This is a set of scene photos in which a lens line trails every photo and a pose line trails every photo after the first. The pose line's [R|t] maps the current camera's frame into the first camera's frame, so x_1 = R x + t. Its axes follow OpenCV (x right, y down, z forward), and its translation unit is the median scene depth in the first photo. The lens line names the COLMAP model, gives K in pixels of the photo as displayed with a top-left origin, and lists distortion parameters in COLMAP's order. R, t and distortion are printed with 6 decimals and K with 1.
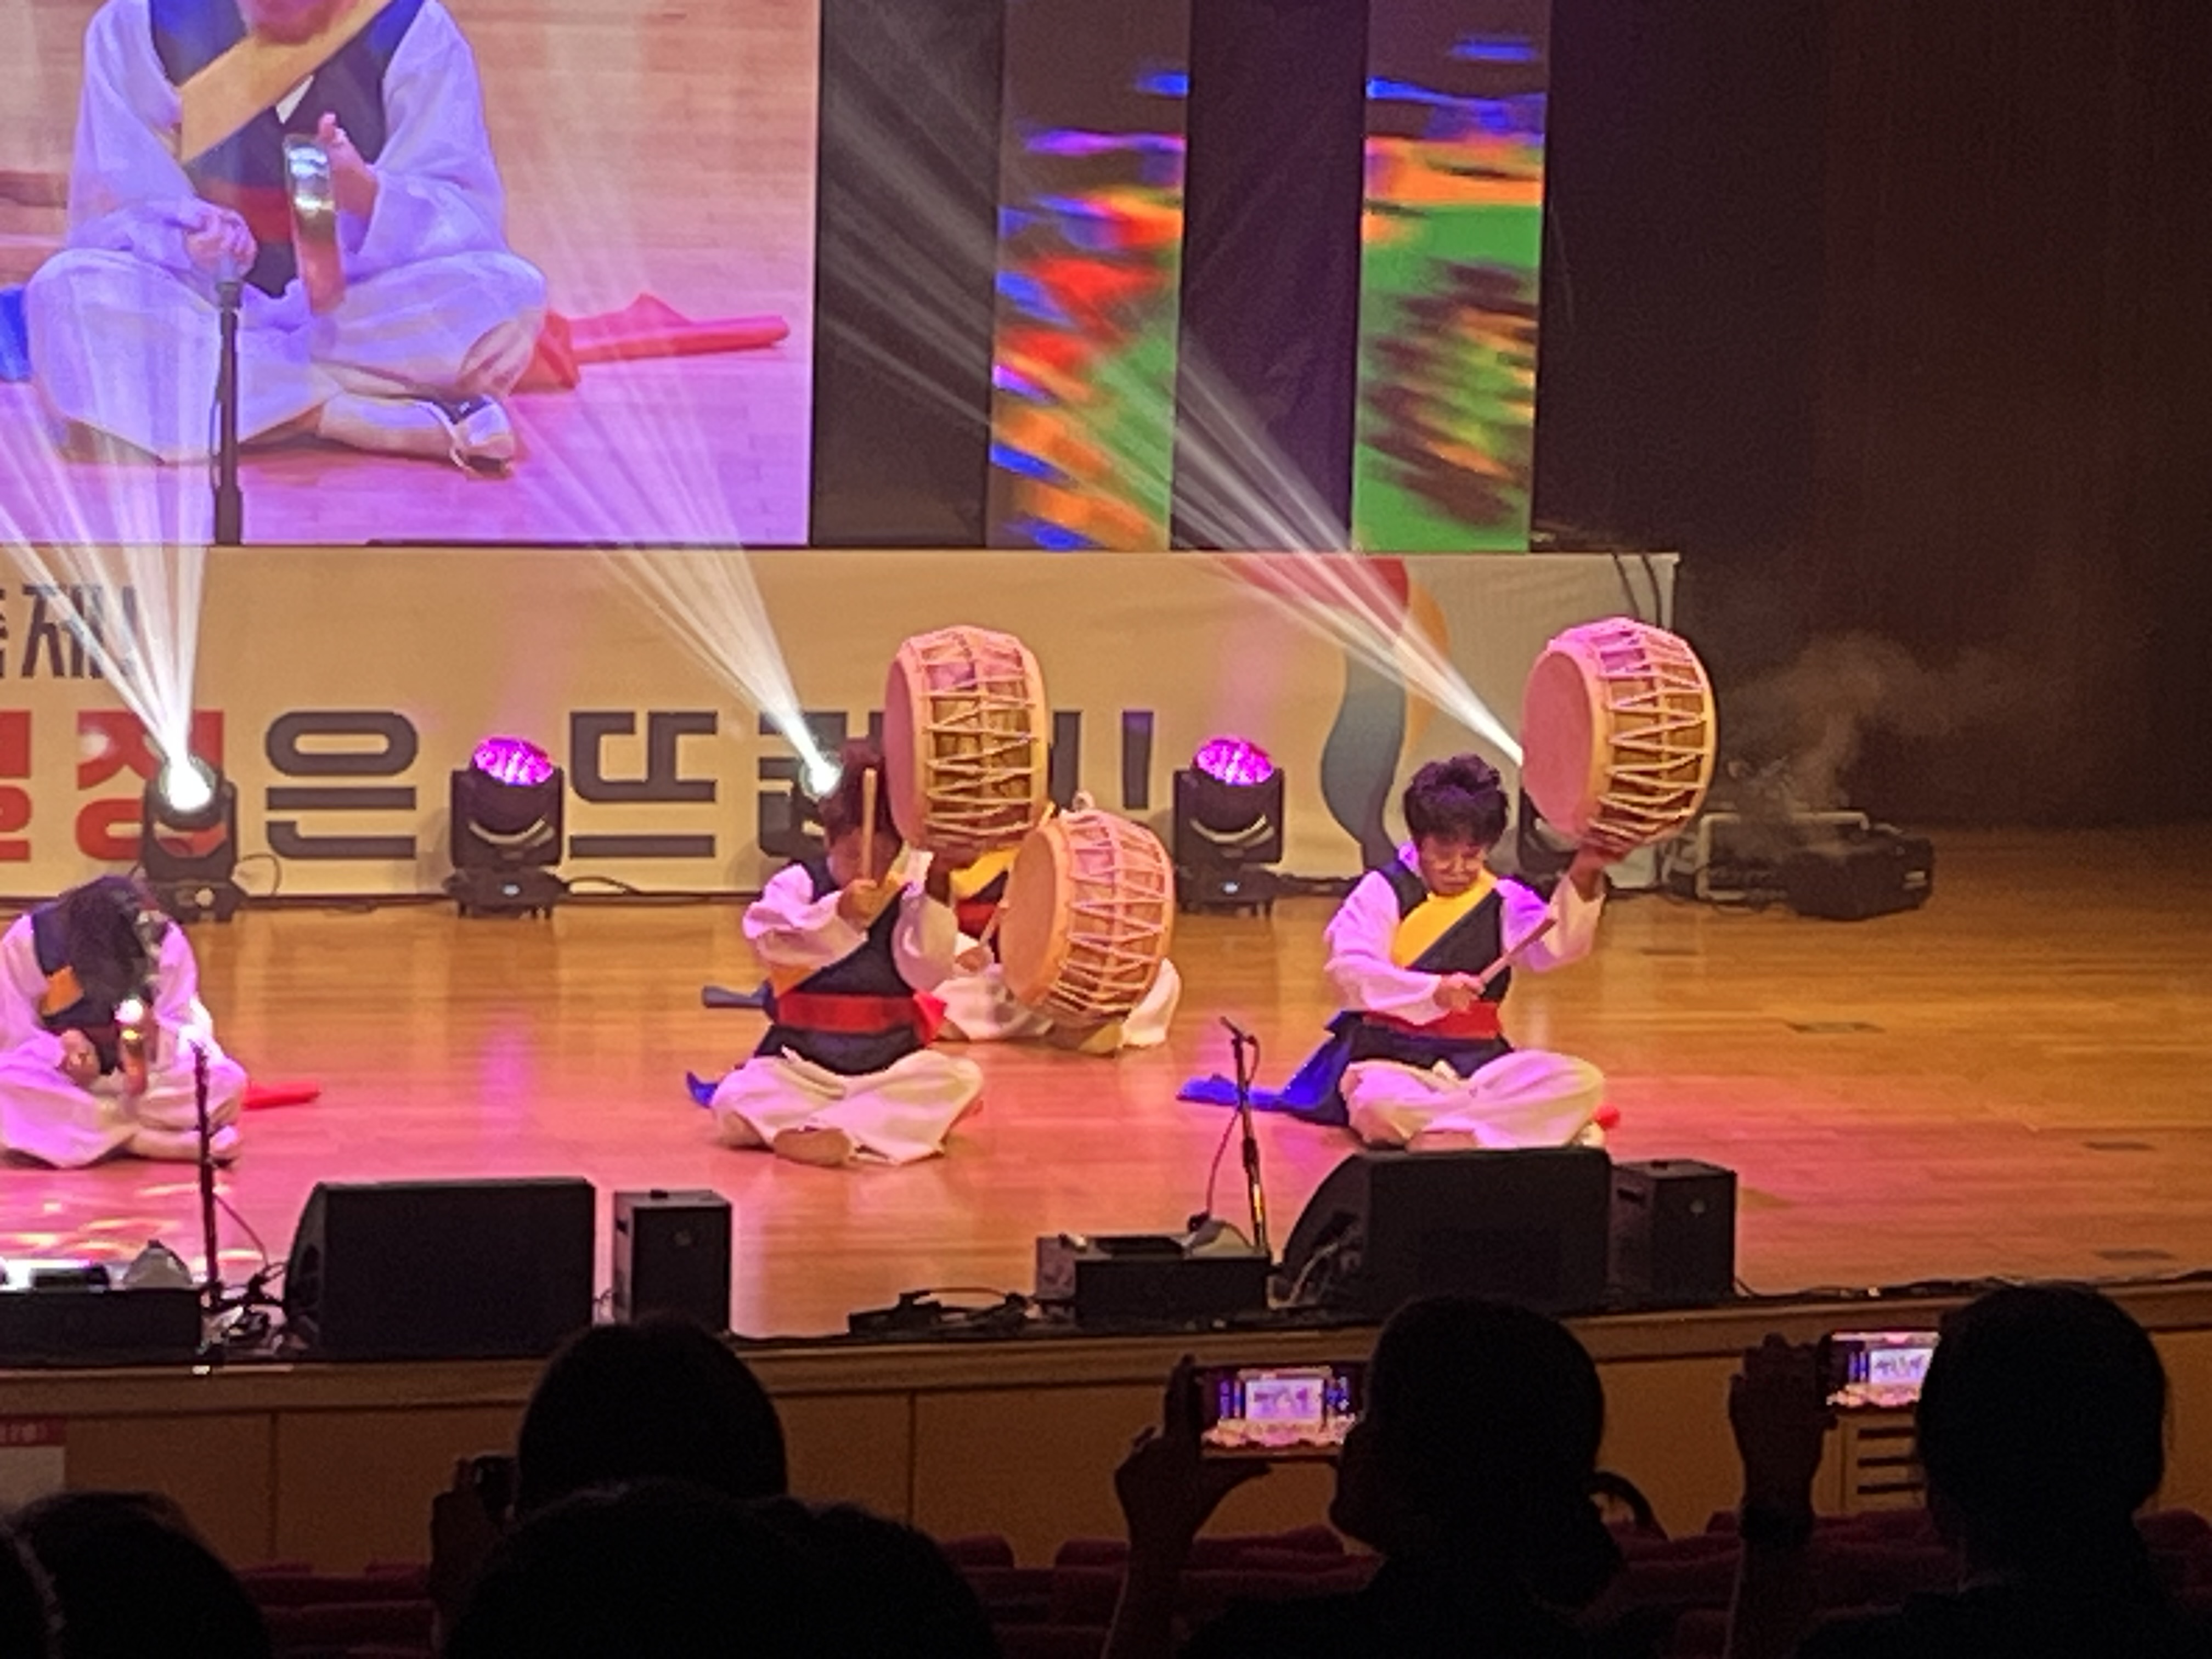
lens RADIAL K [[8422.8, 0, 1195.1], [0, 8422.8, 829.7], [0, 0, 1]] dist [0.098869, 4.915759]
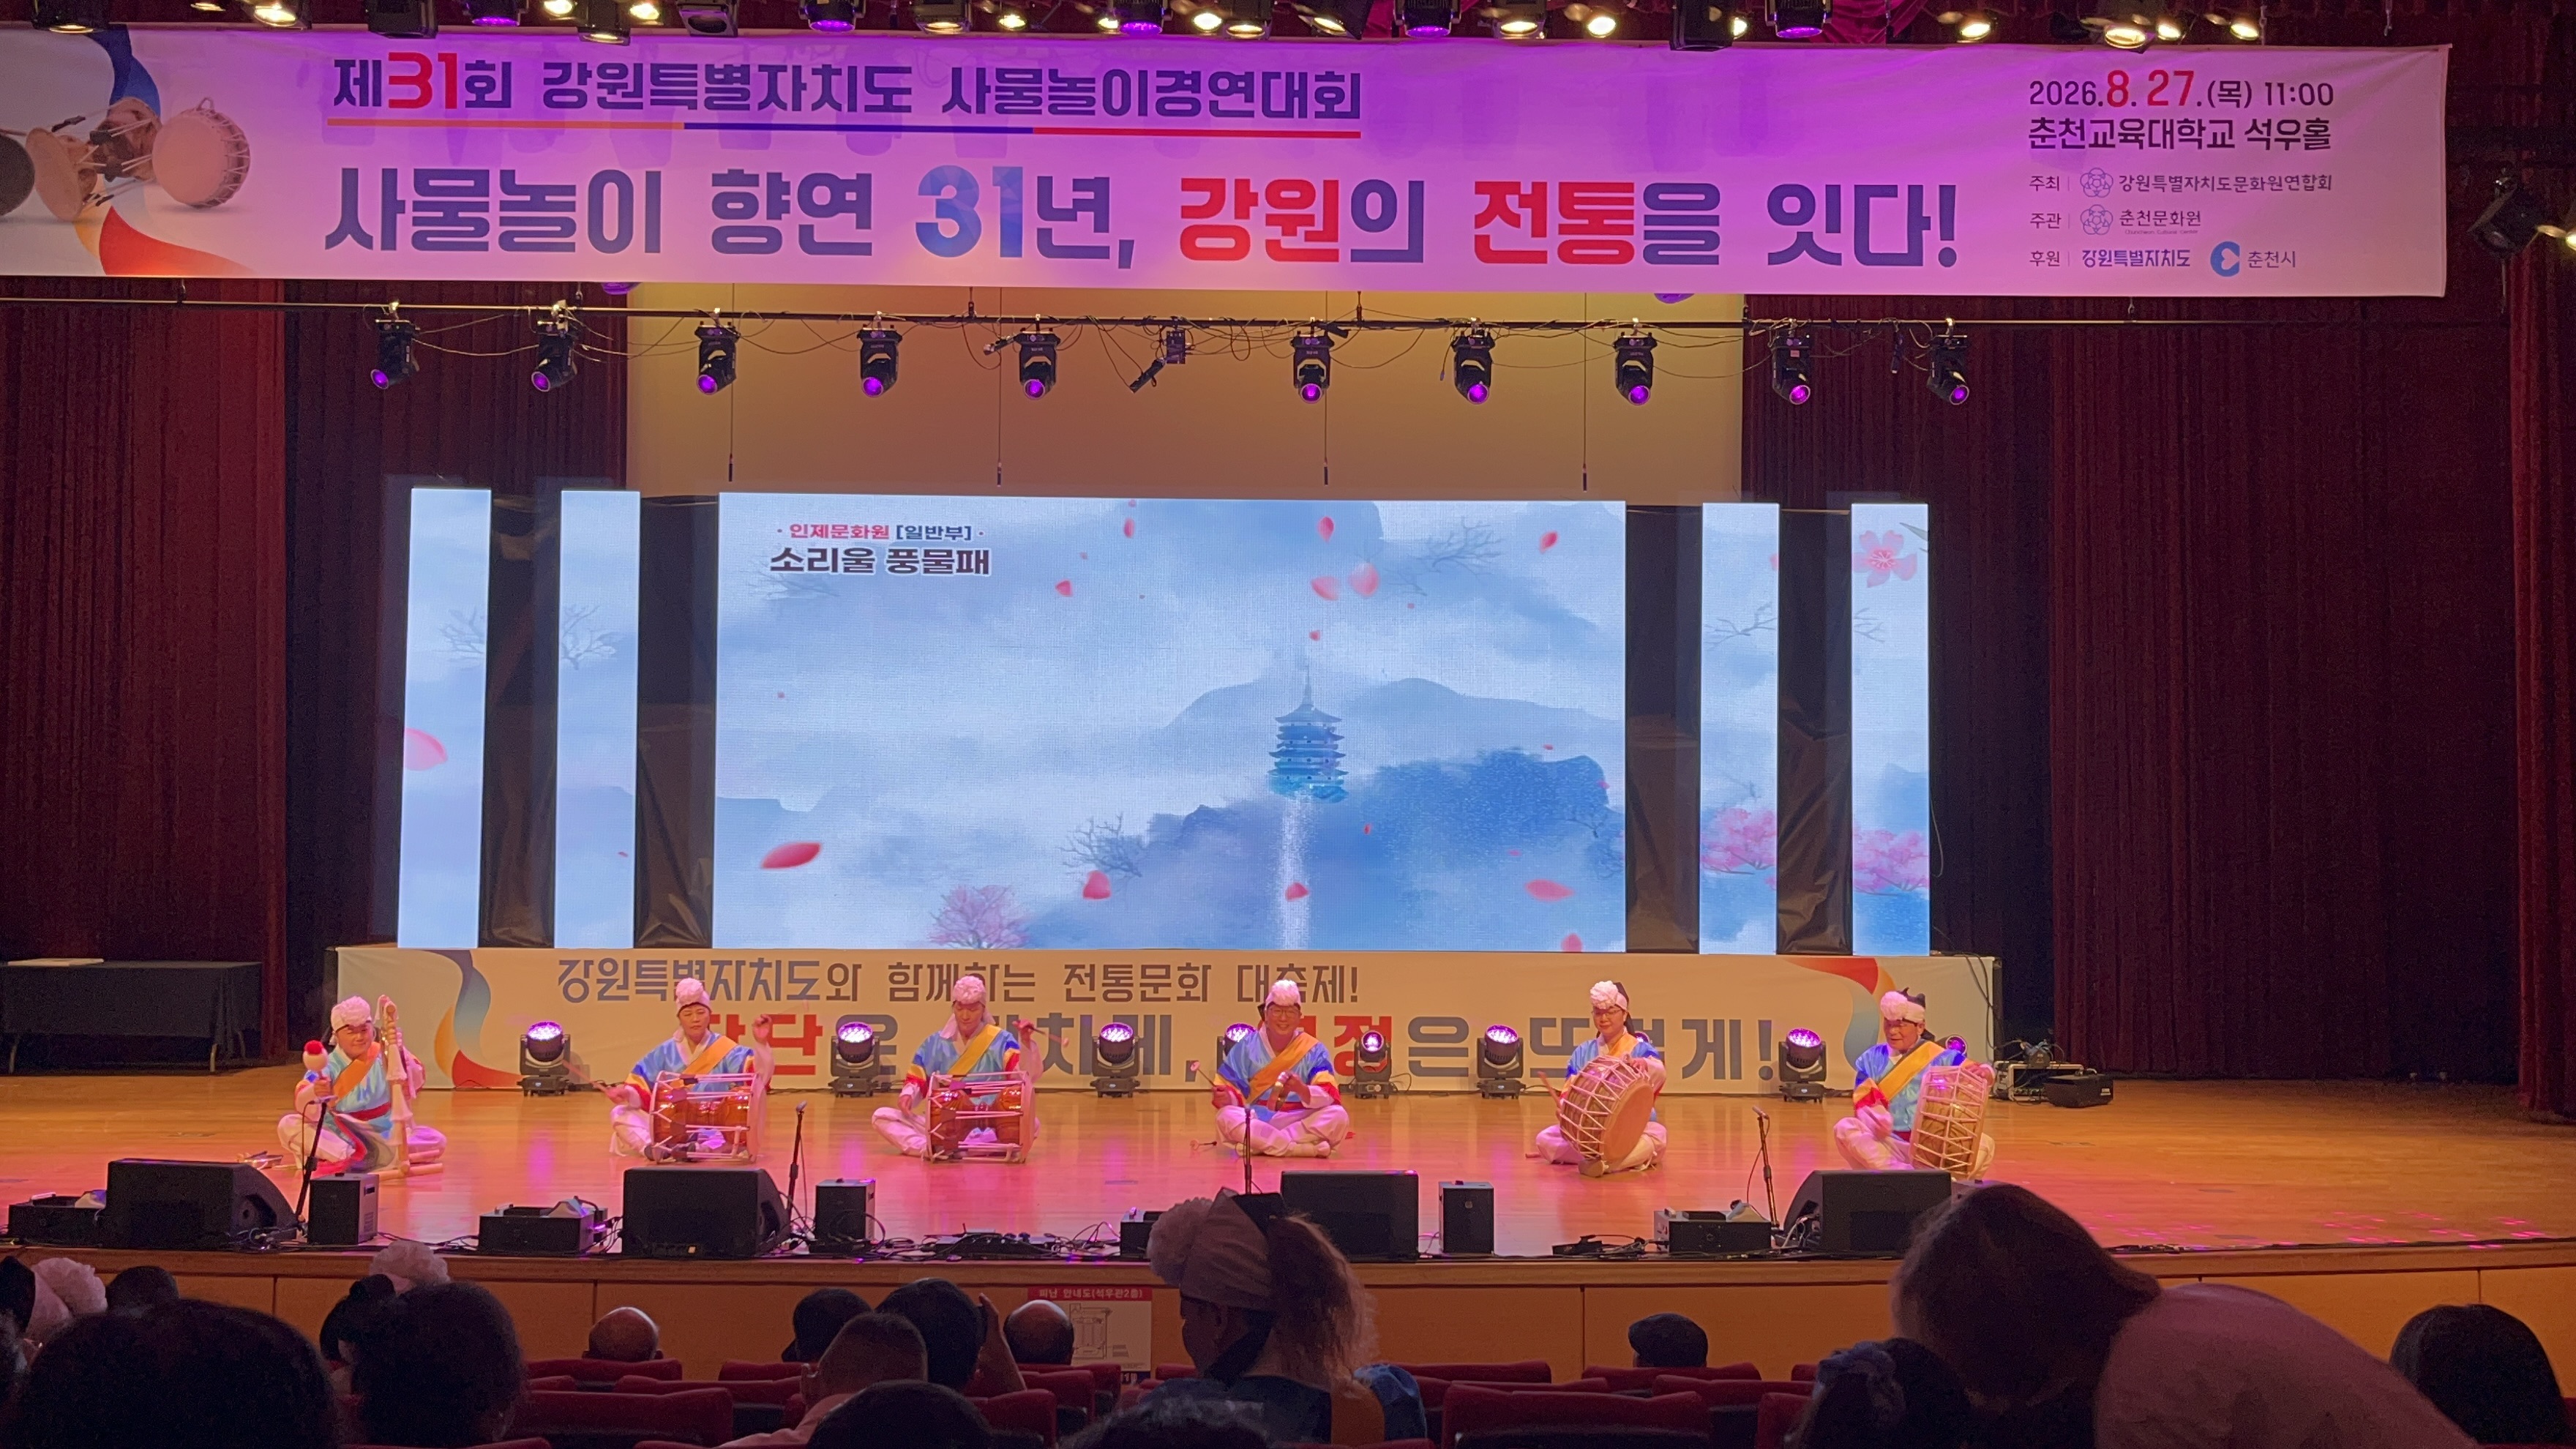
lens RADIAL K [[2312.7, 0, 1288.0], [0, 2312.7, 724.5], [0, 0, 1]] dist [0.079912, -0.134320]
pose [[0.969745, -0.035417, -0.241538, 0.026028], [-0.009327, 0.983322, -0.181634, 0.026637], [0.243943, 0.178391, 0.953241, 0.317243]]
